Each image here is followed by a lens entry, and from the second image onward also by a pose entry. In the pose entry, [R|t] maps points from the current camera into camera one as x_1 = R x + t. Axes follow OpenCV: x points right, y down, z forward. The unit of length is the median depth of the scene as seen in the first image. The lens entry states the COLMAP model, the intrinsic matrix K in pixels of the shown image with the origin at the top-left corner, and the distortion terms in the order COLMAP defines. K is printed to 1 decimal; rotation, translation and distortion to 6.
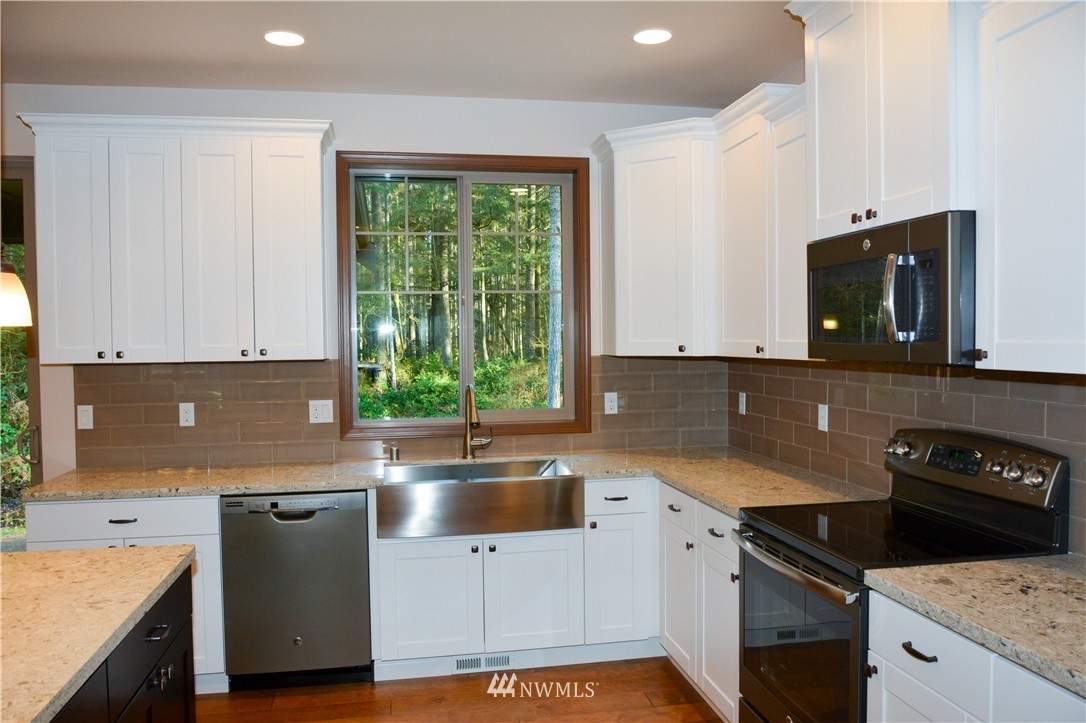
lens RADIAL K [[832.0, 0, 546.3], [0, 832.0, 362.4], [0, 0, 1]] dist [-0.040743, 0.001221]
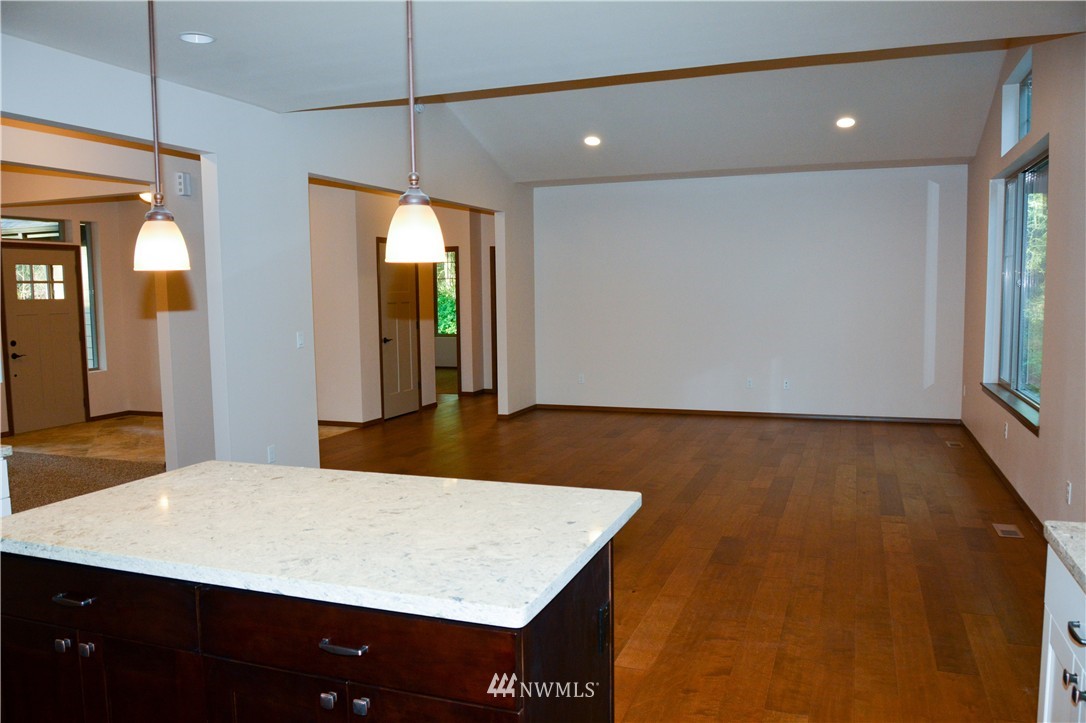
lens RADIAL K [[832.0, 0, 546.3], [0, 832.0, 362.4], [0, 0, 1]] dist [-0.040743, 0.001221]
pose [[-0.516380, 0.091055, -0.851505, 0.039421], [-0.006612, 0.993878, 0.110289, -0.015688], [0.856334, 0.062581, -0.512617, 0.788079]]
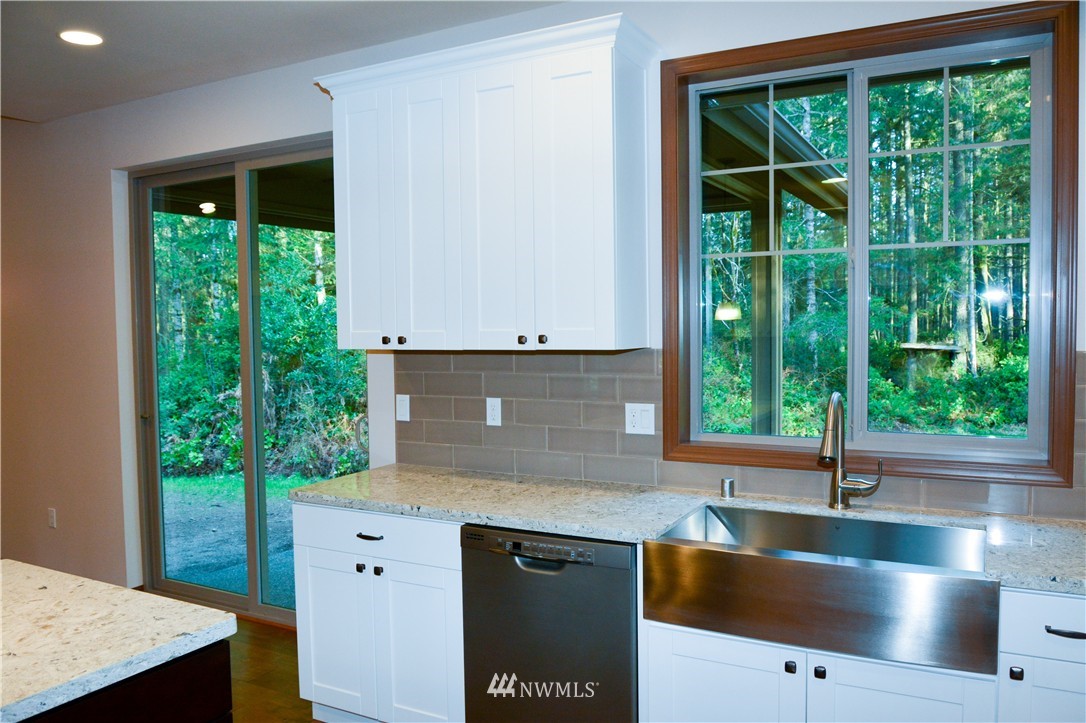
lens RADIAL K [[832.0, 0, 546.3], [0, 832.0, 362.4], [0, 0, 1]] dist [-0.040743, 0.001221]
pose [[0.775504, 0.030316, -0.630615, 0.132928], [-0.013767, 0.999421, 0.031116, -0.013475], [0.631193, -0.015449, 0.775472, 0.371715]]
